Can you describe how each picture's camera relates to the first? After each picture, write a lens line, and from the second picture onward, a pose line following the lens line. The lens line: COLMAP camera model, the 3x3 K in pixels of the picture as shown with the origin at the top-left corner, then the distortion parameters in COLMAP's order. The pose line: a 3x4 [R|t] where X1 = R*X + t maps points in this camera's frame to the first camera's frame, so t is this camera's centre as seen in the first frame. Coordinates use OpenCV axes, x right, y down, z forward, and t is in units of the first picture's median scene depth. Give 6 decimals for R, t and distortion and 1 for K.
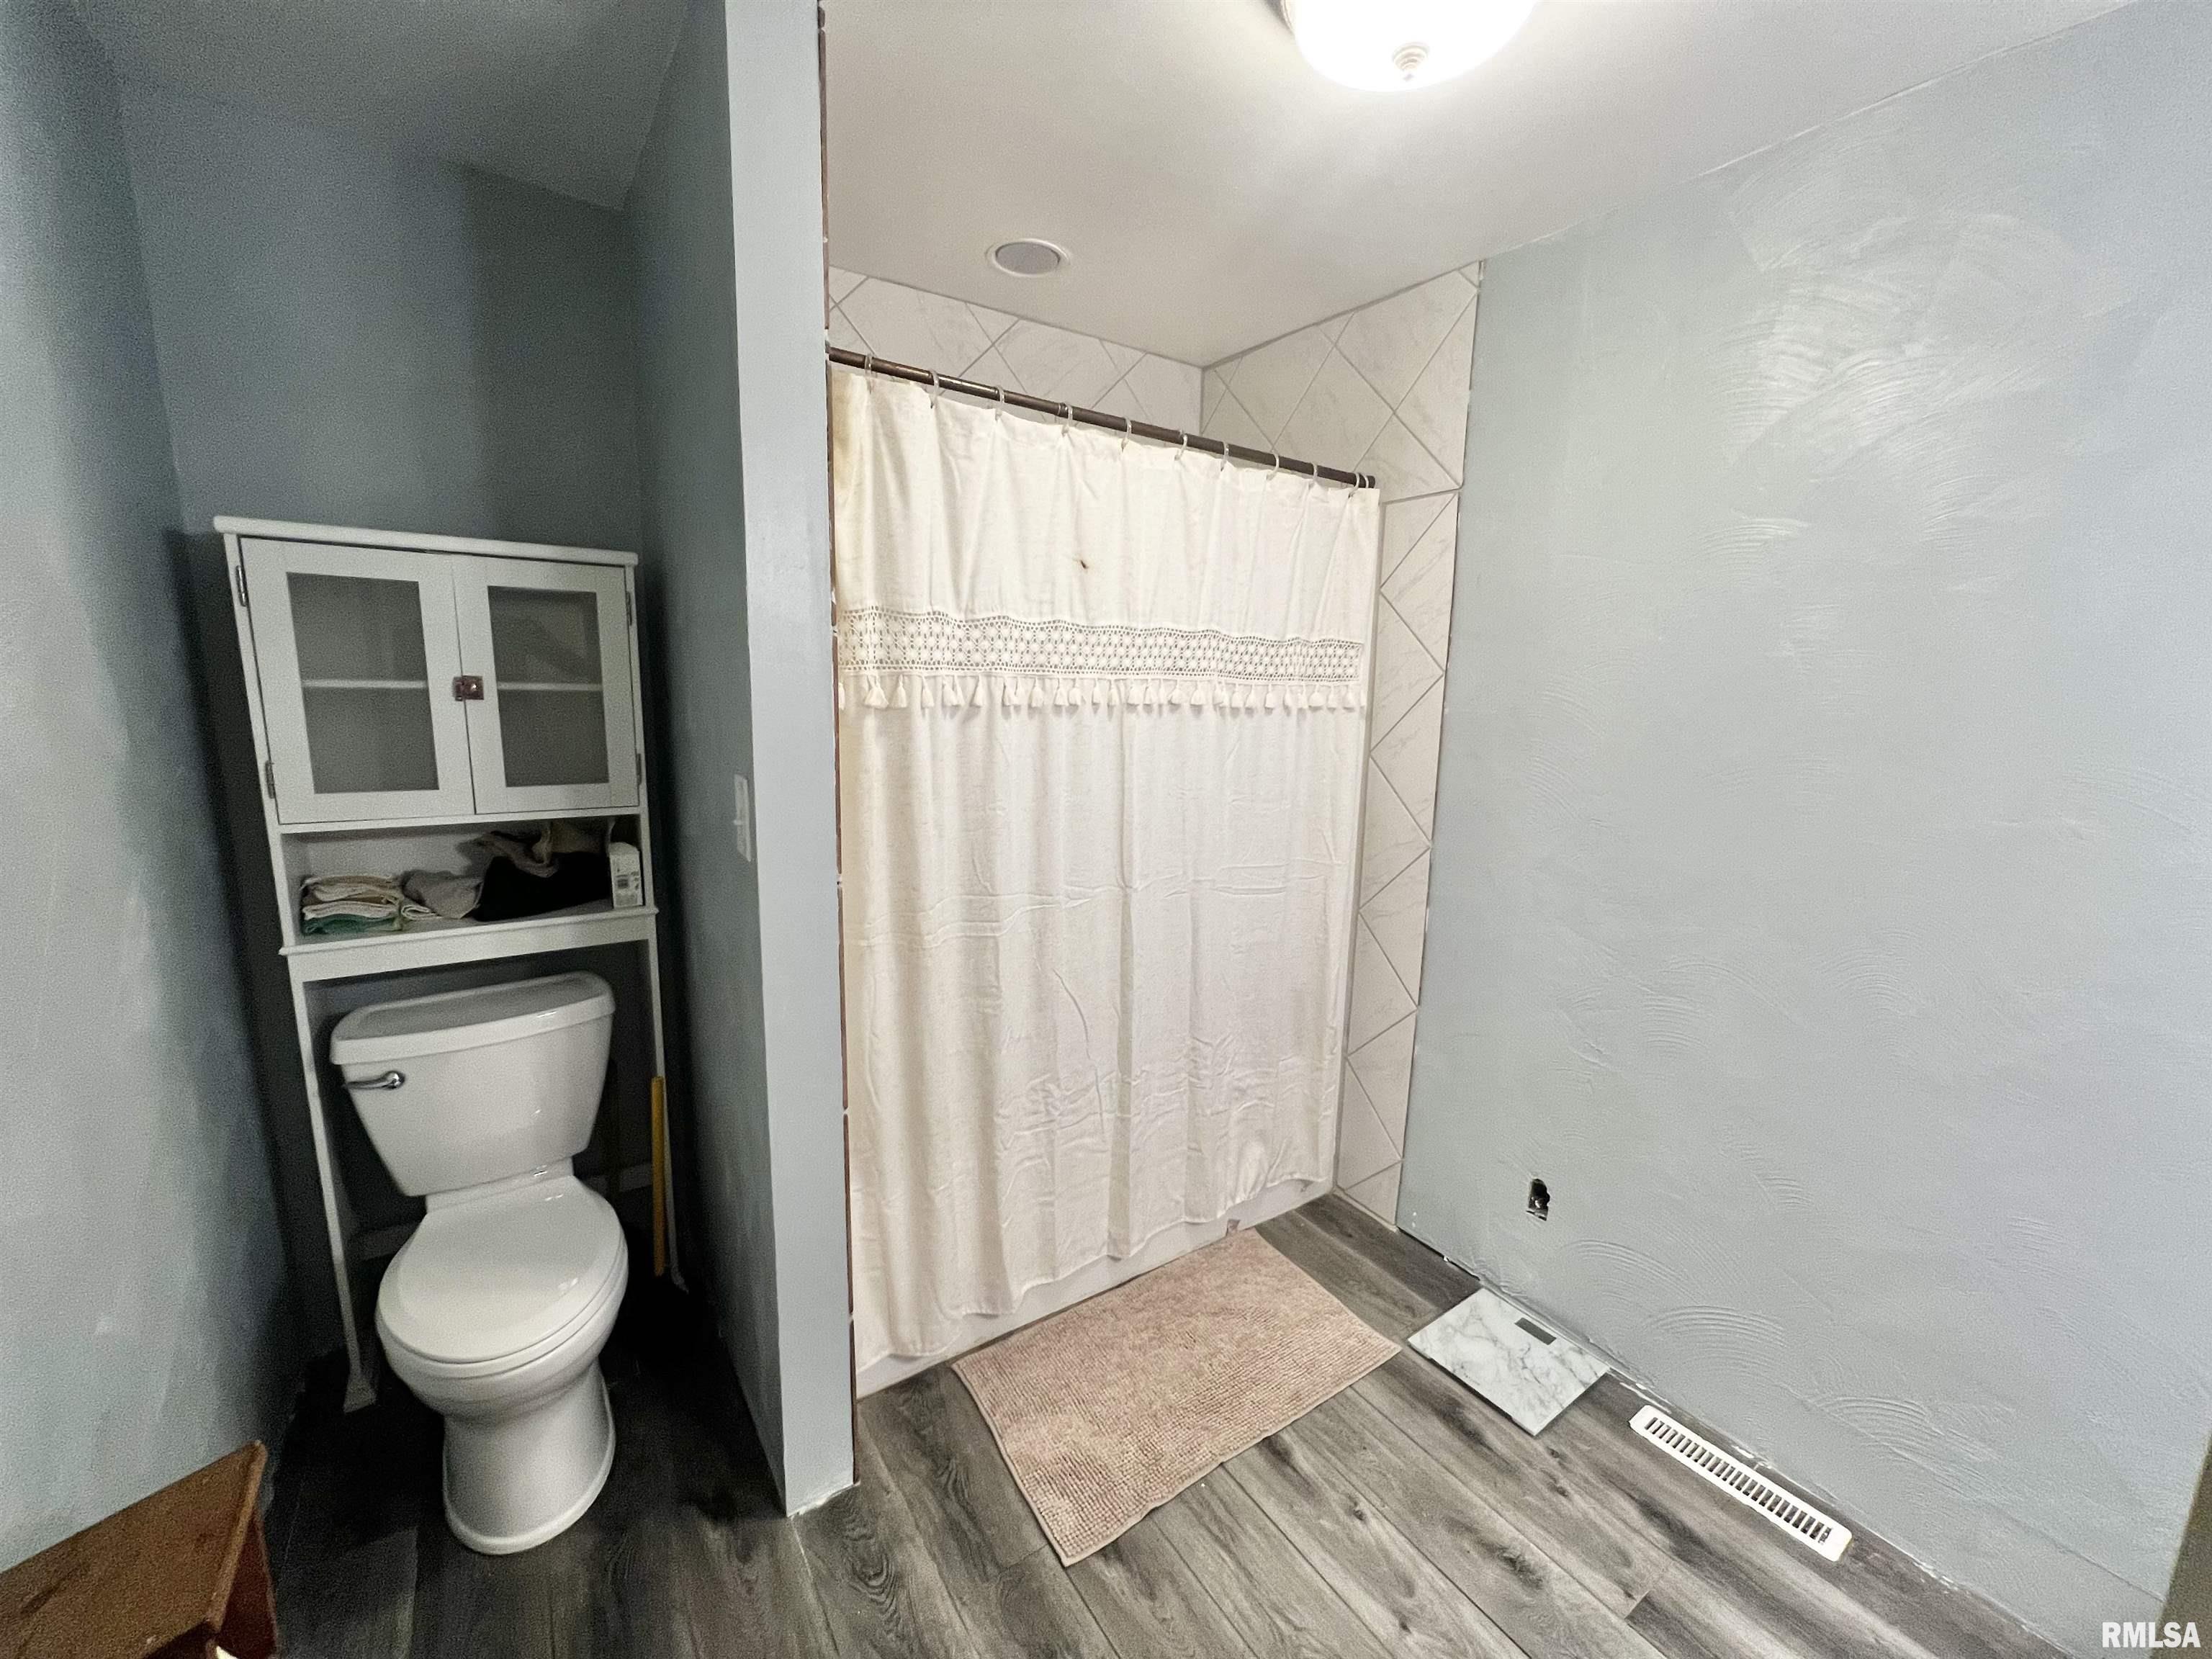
lens RADIAL K [[883.5, 0, 1098.6], [0, 883.5, 828.8], [0, 0, 1]] dist [-0.003867, -0.000081]
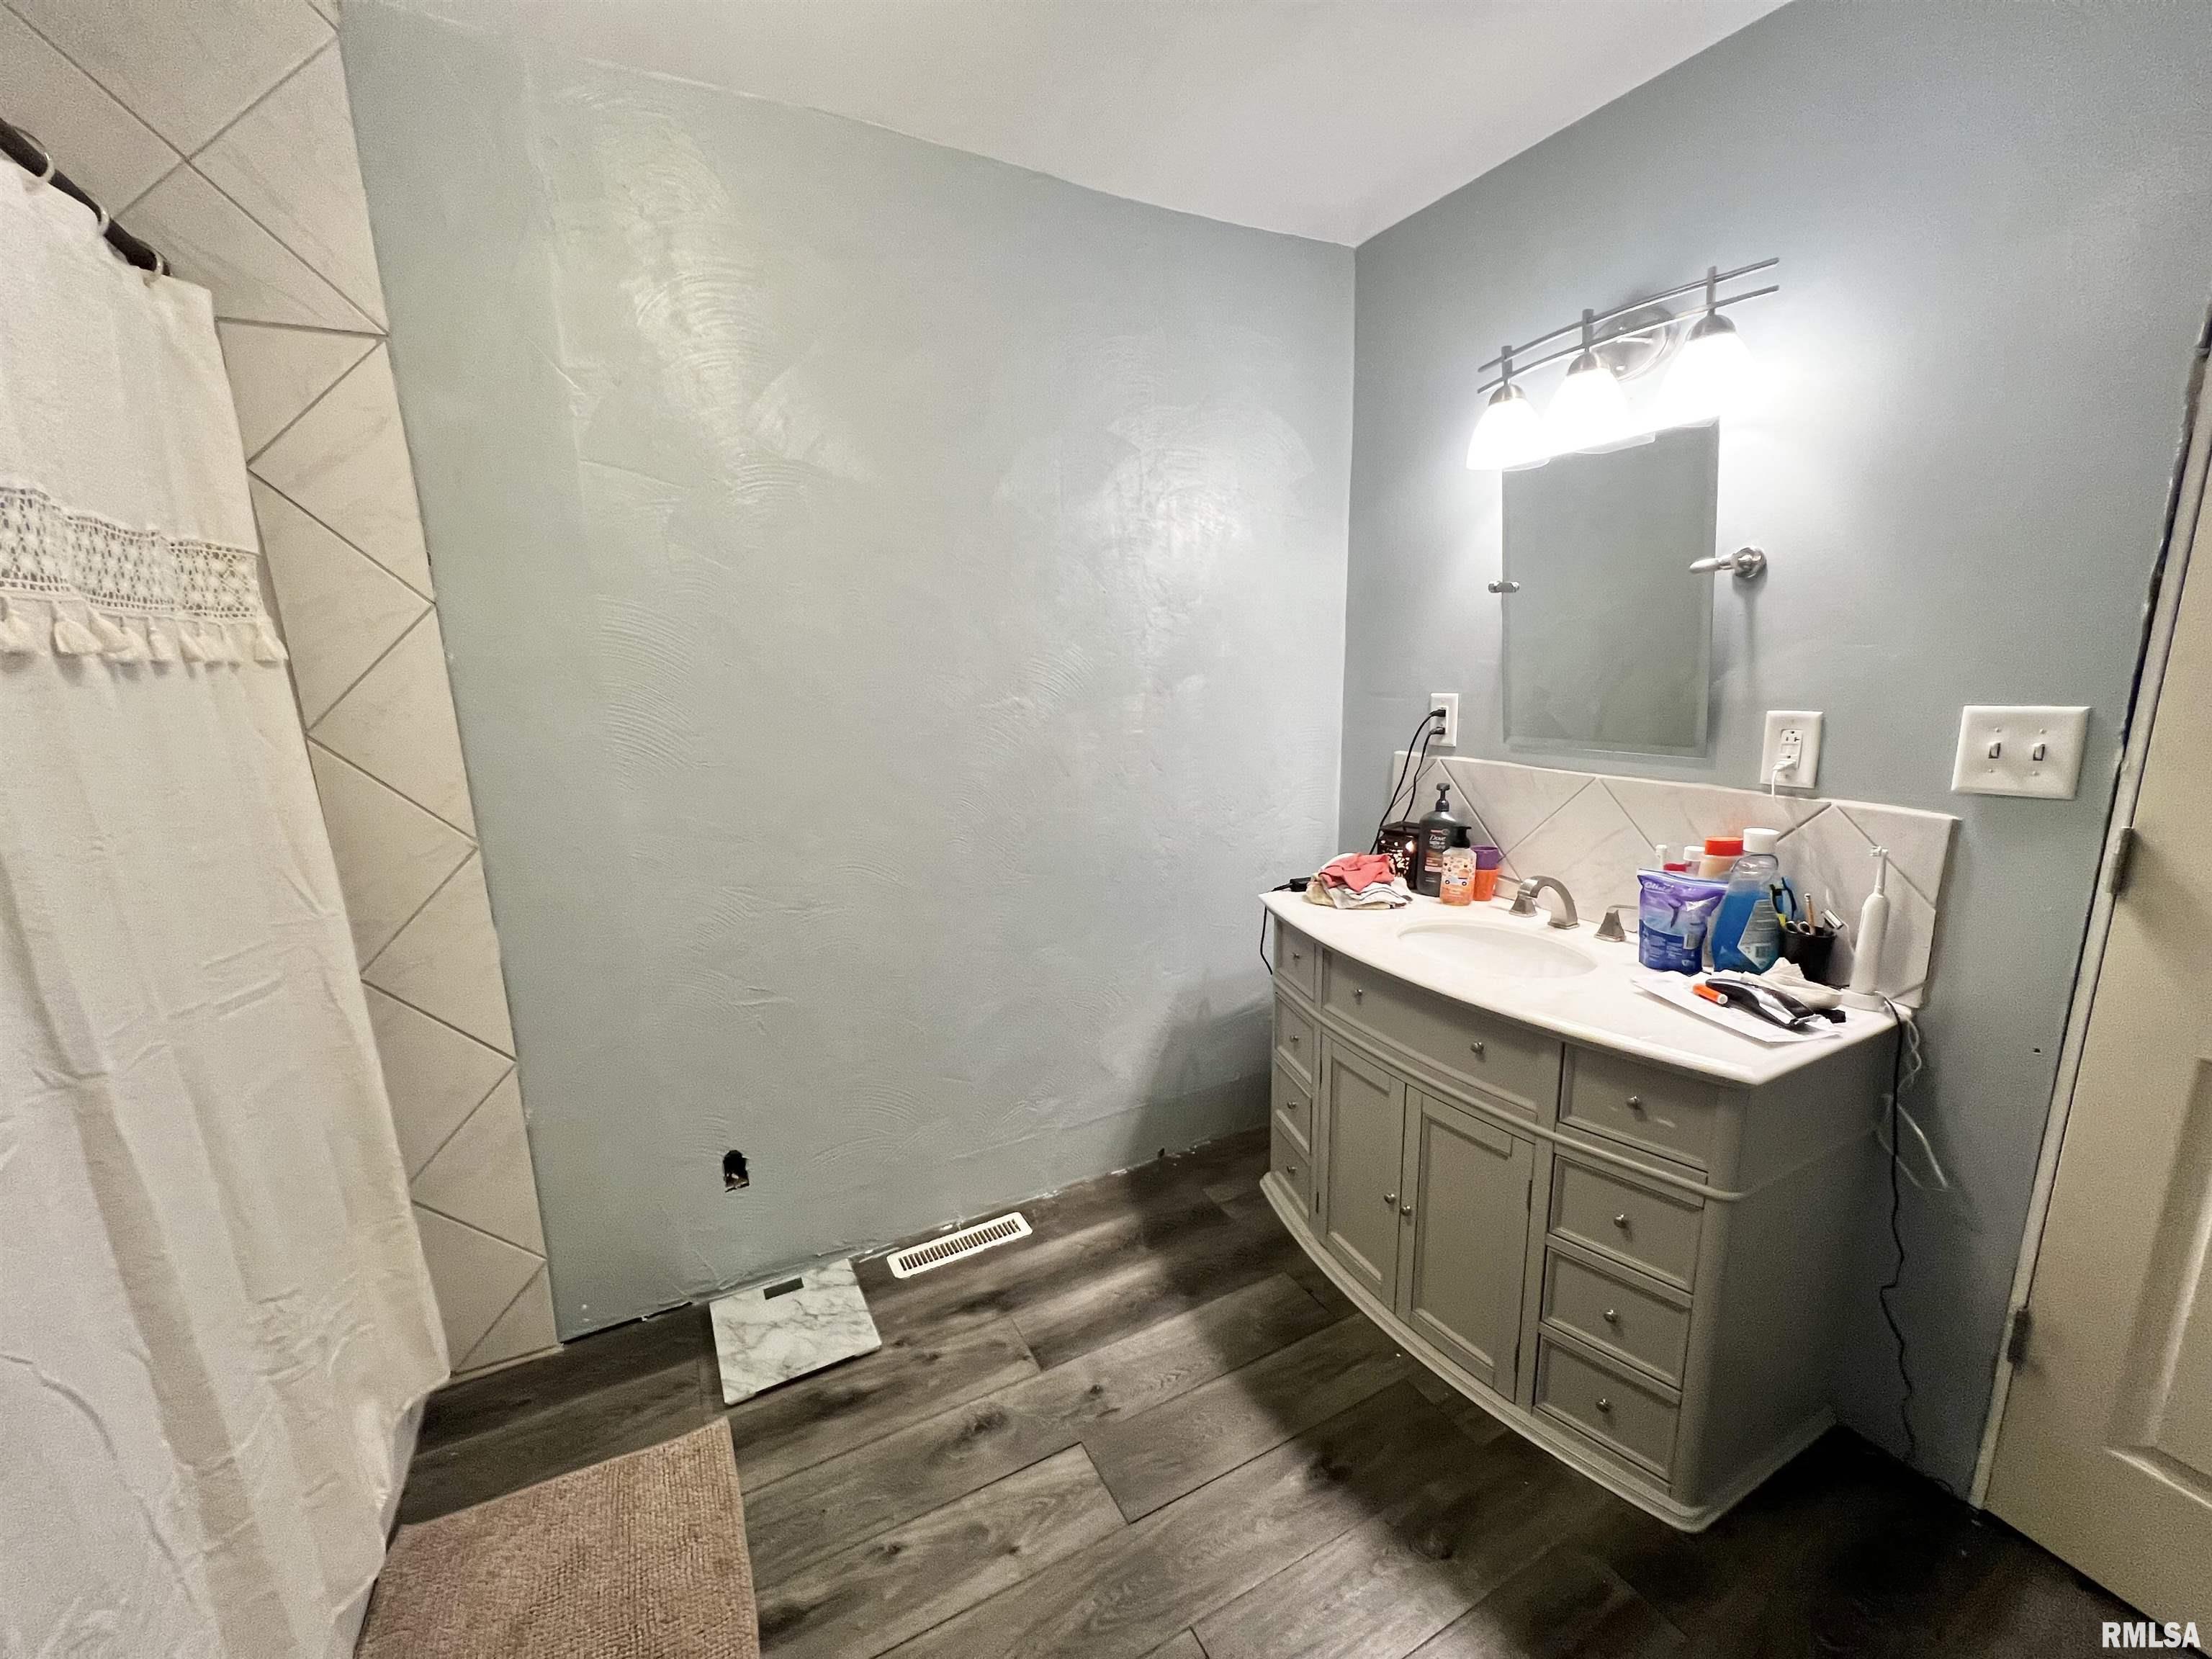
lens RADIAL K [[883.5, 0, 1100.2], [0, 883.5, 834.3], [0, 0, 1]] dist [-0.003867, -0.000081]
pose [[0.107088, -0.218985, 0.969834, -0.338479], [0.191126, 0.961785, 0.196064, -0.041782], [-0.975706, 0.164364, 0.144849, 0.486213]]
